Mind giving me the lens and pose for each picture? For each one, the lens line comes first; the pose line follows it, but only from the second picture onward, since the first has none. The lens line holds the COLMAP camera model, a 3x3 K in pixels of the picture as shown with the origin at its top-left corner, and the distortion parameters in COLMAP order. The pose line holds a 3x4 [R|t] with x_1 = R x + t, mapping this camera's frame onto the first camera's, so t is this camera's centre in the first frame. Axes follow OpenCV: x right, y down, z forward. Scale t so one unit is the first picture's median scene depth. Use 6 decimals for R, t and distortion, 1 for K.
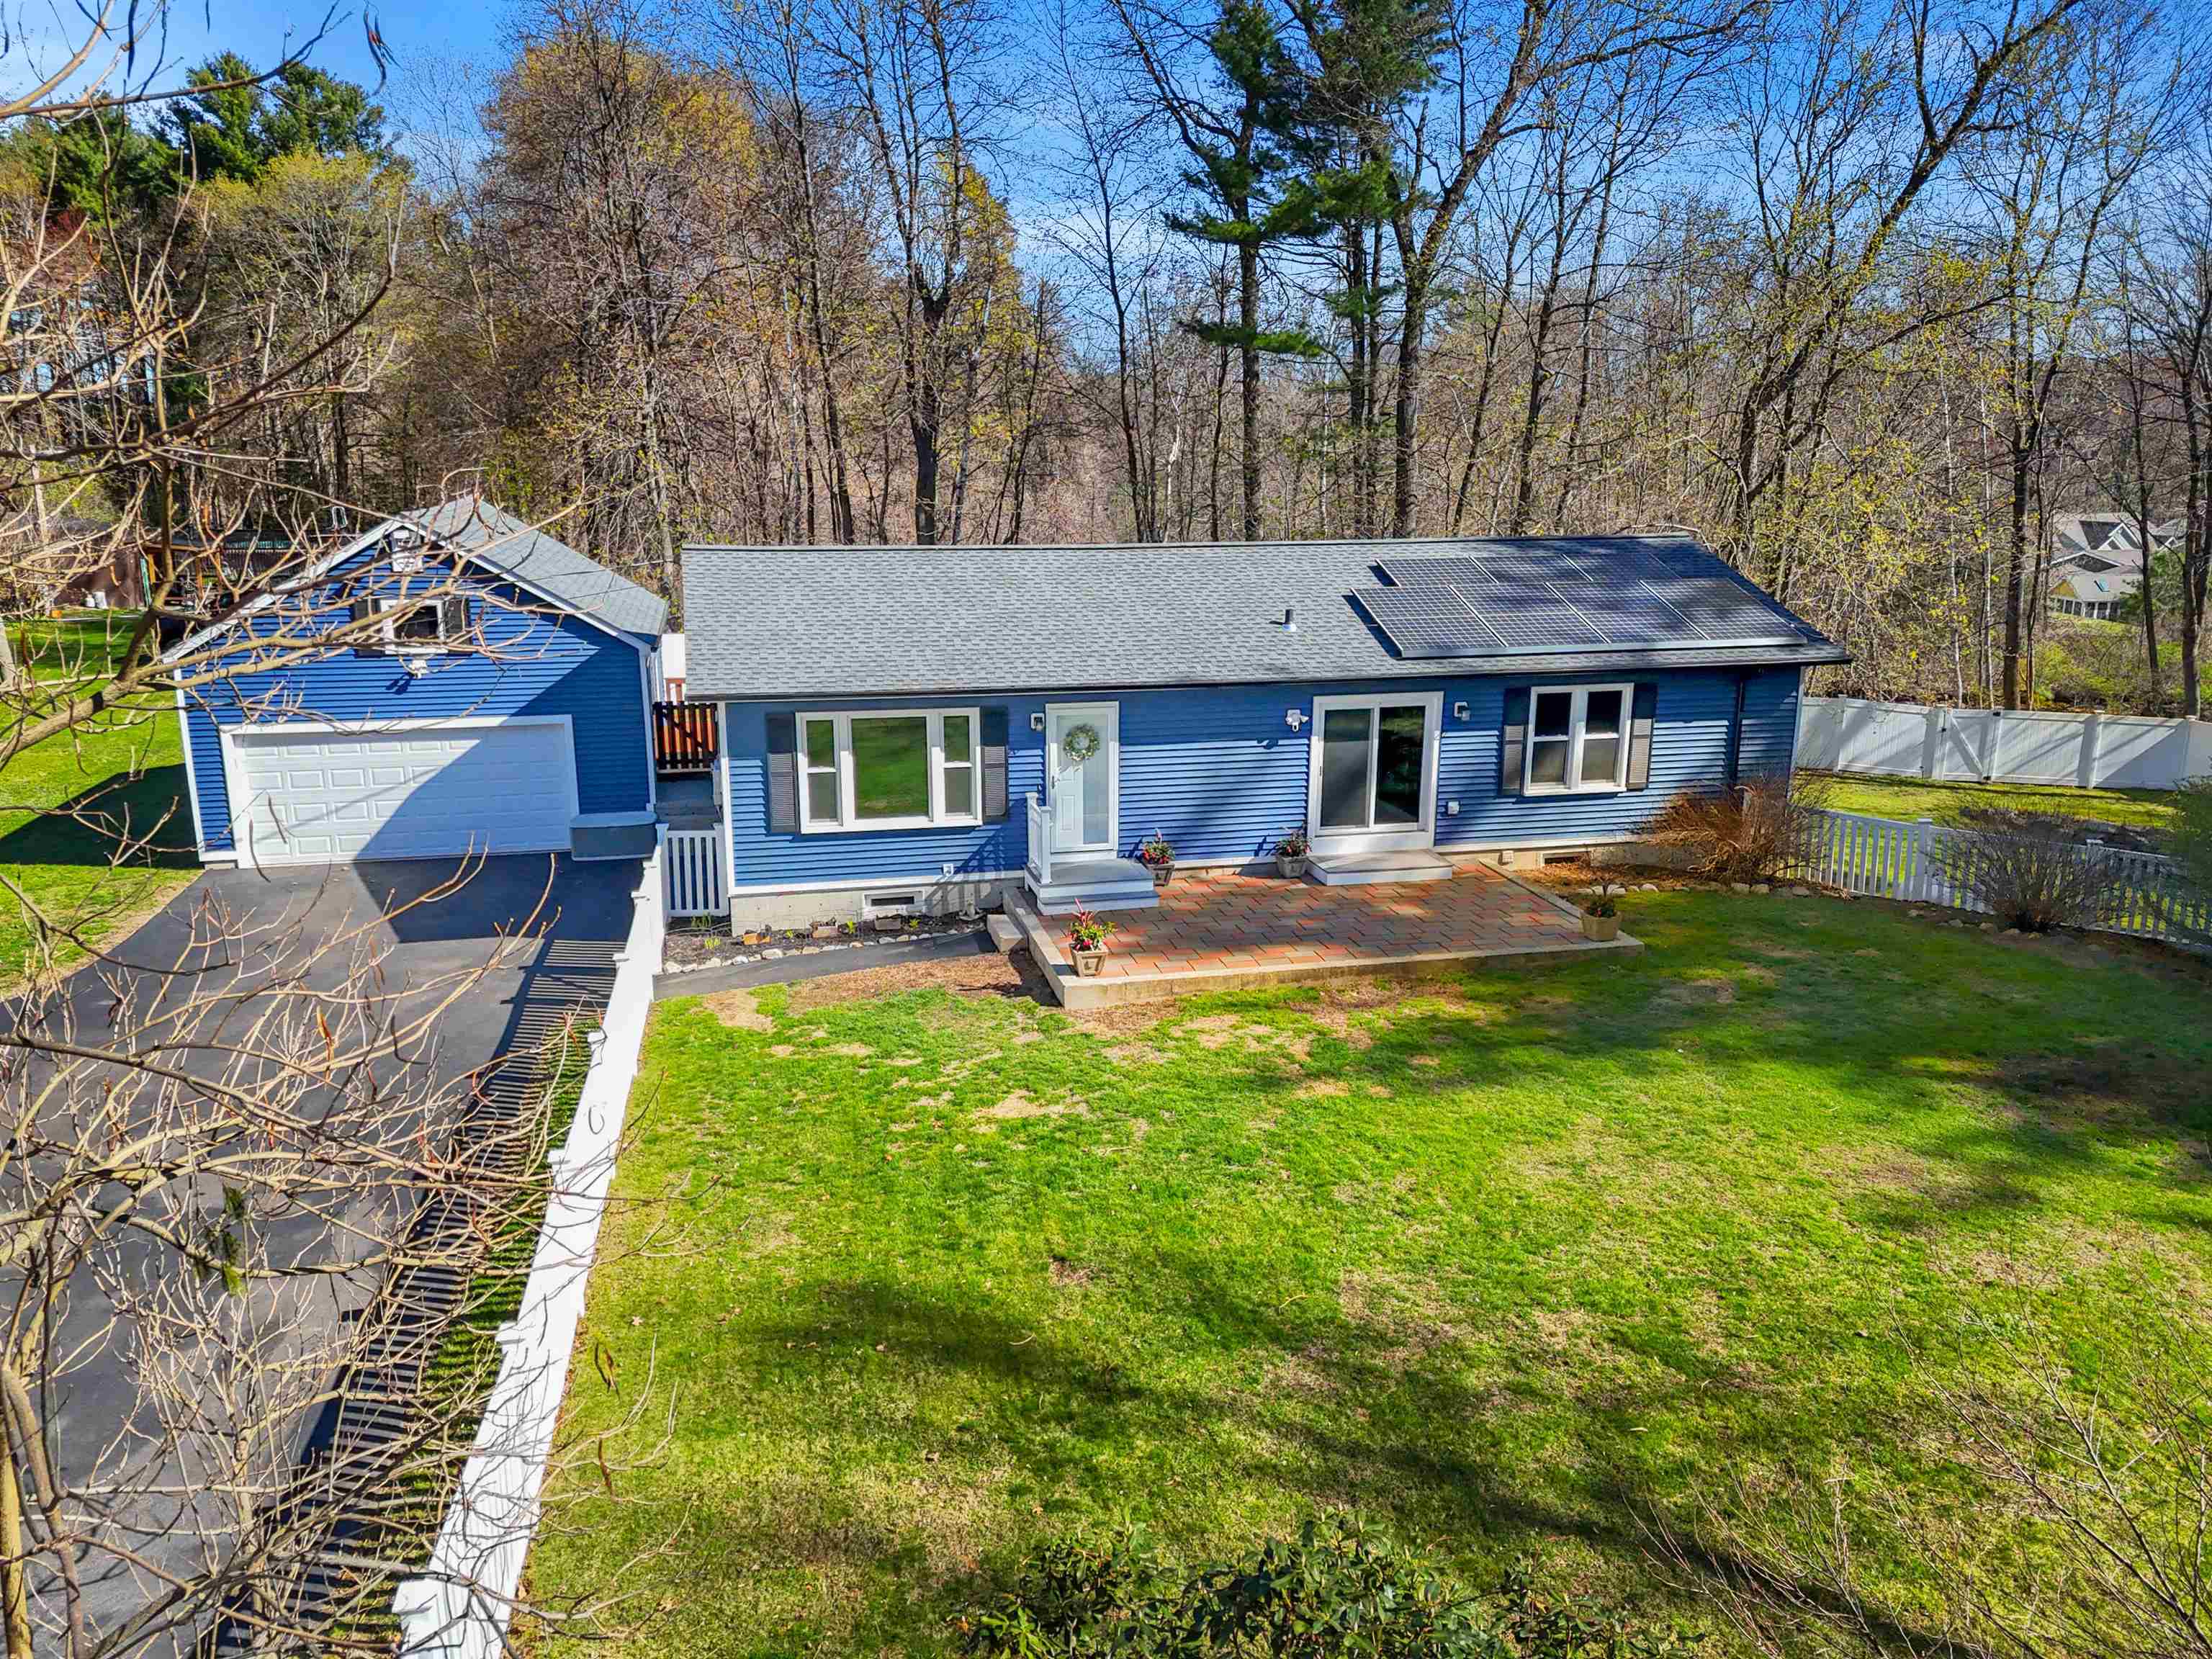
lens RADIAL K [[1627.4, 0, 1098.1], [0, 1627.4, 829.9], [0, 0, 1]] dist [0.060562, -0.034974]
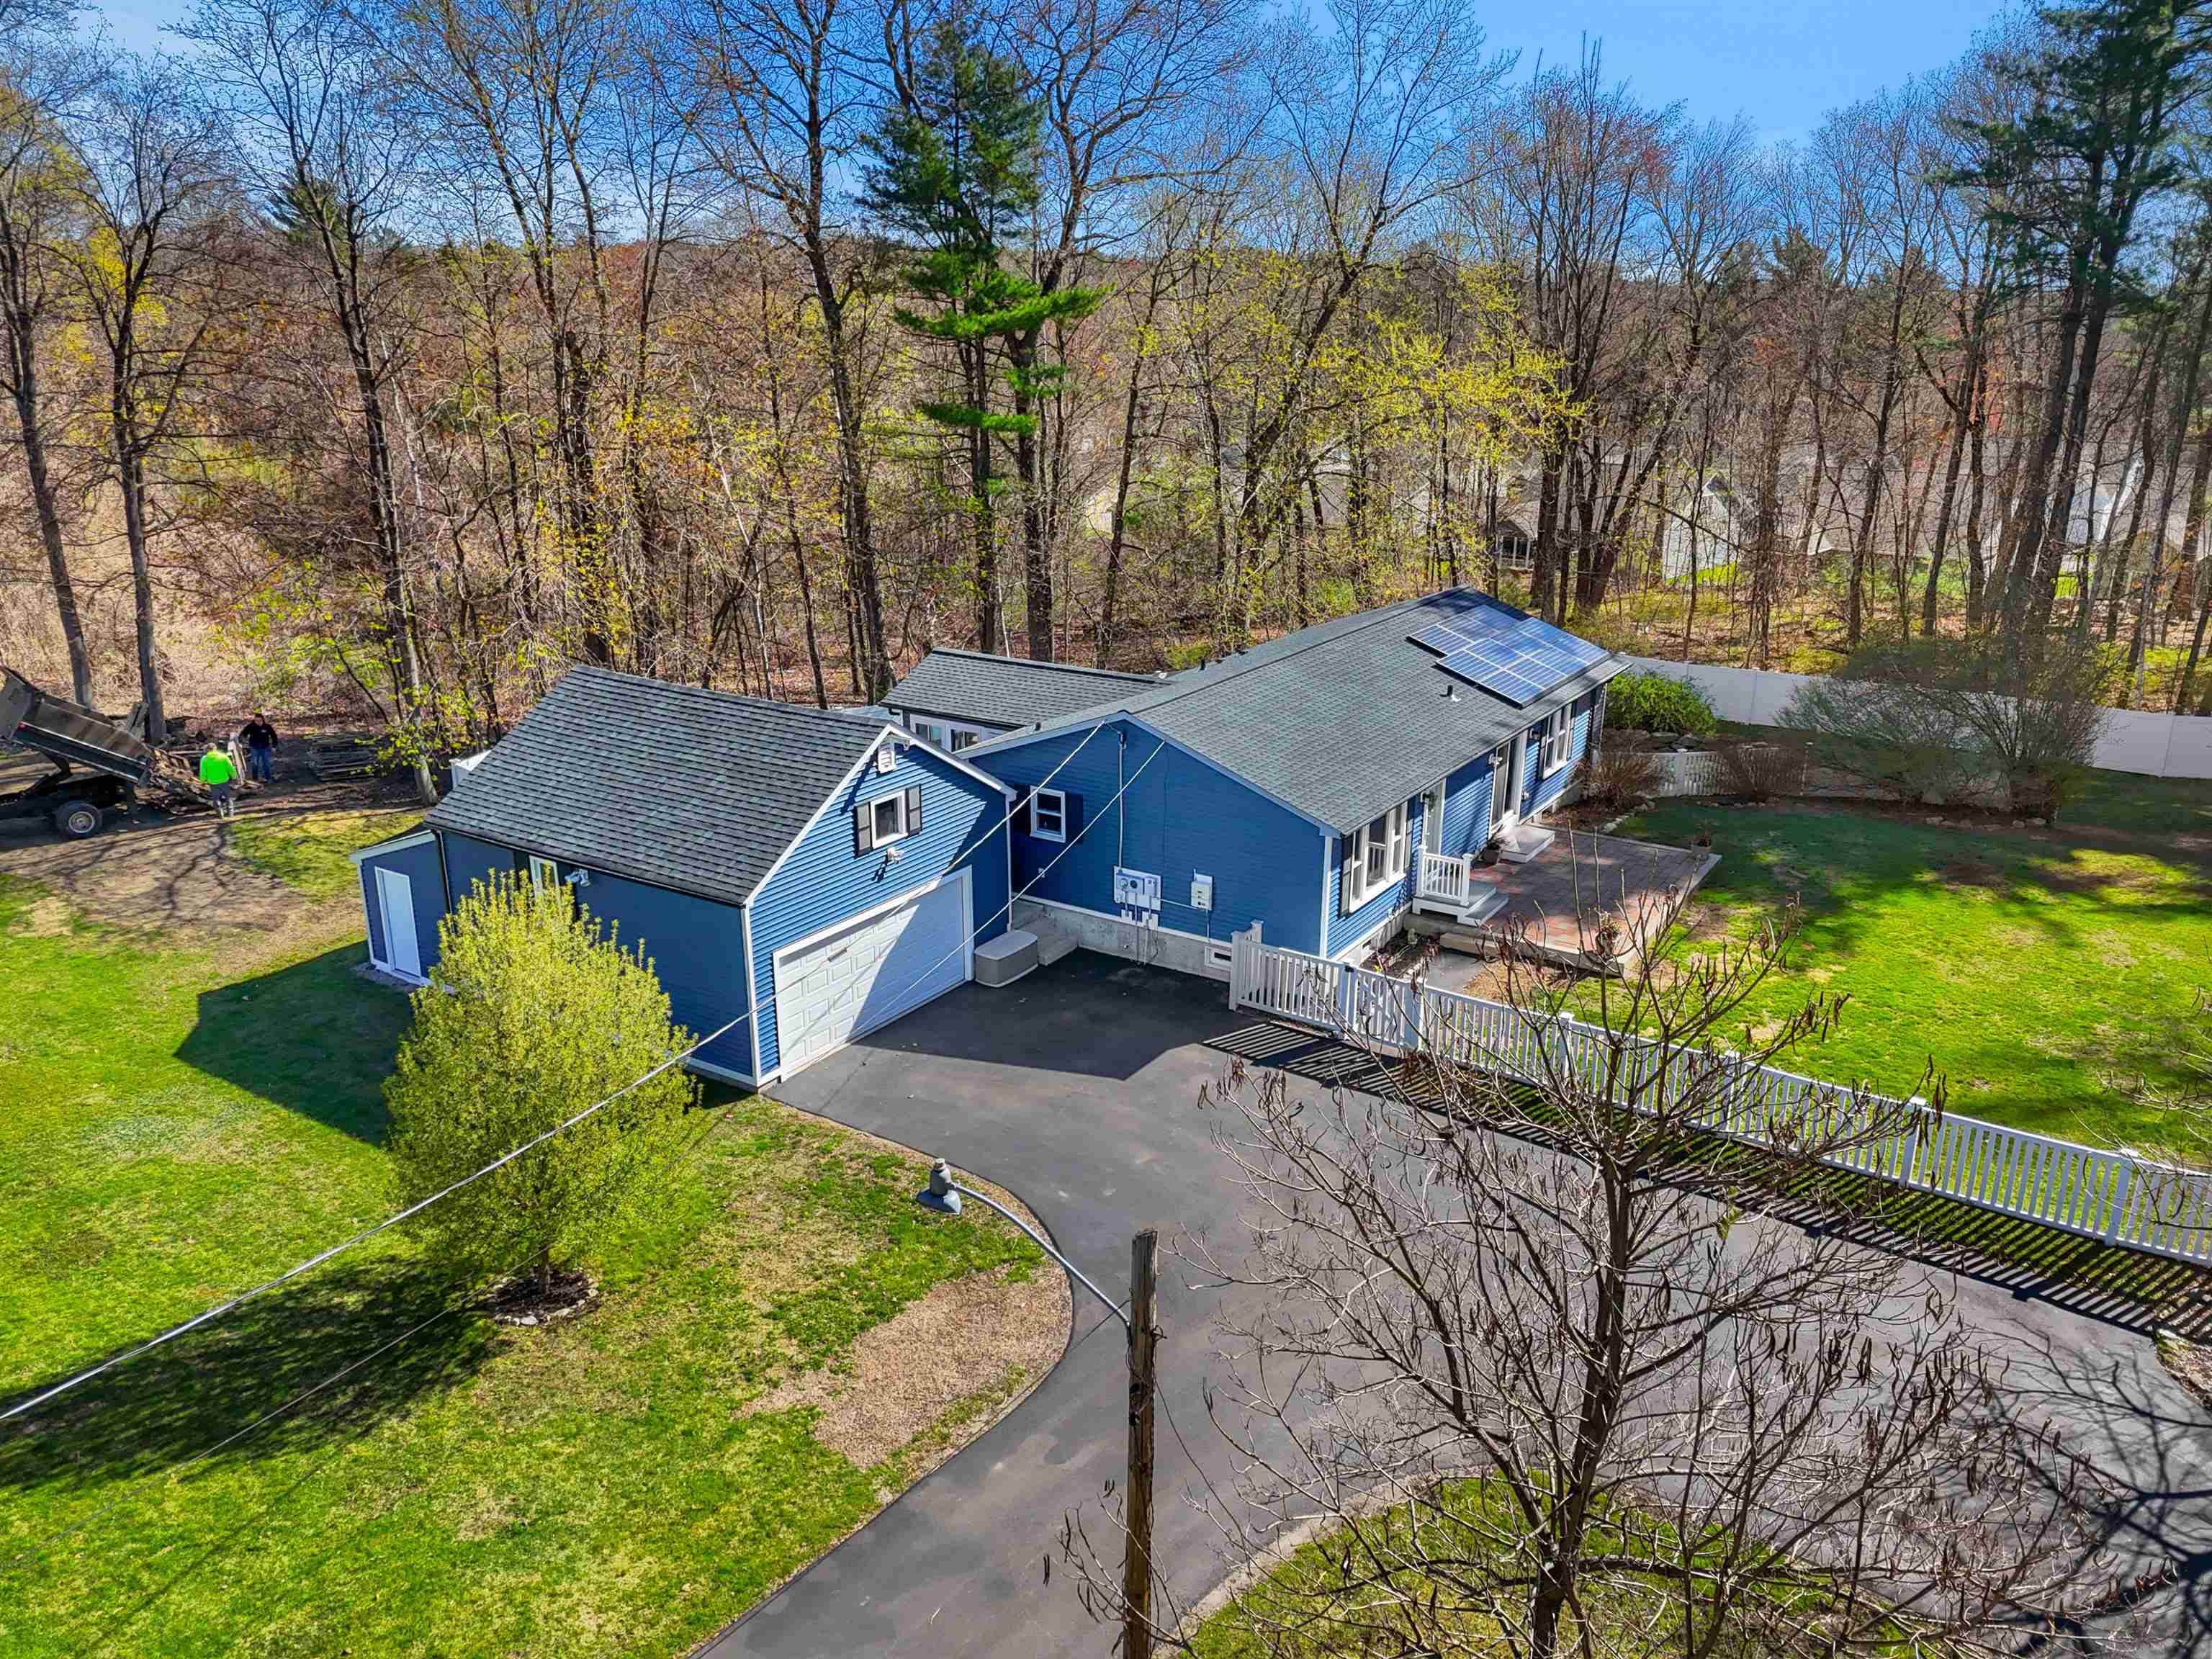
lens RADIAL K [[1627.4, 0, 1099.8], [0, 1627.4, 834.7], [0, 0, 1]] dist [0.060562, -0.034974]
pose [[0.716050, -0.218533, 0.662959, -1.155315], [0.164206, 0.975814, 0.144304, -0.274957], [-0.678460, 0.005533, 0.734616, 0.130675]]
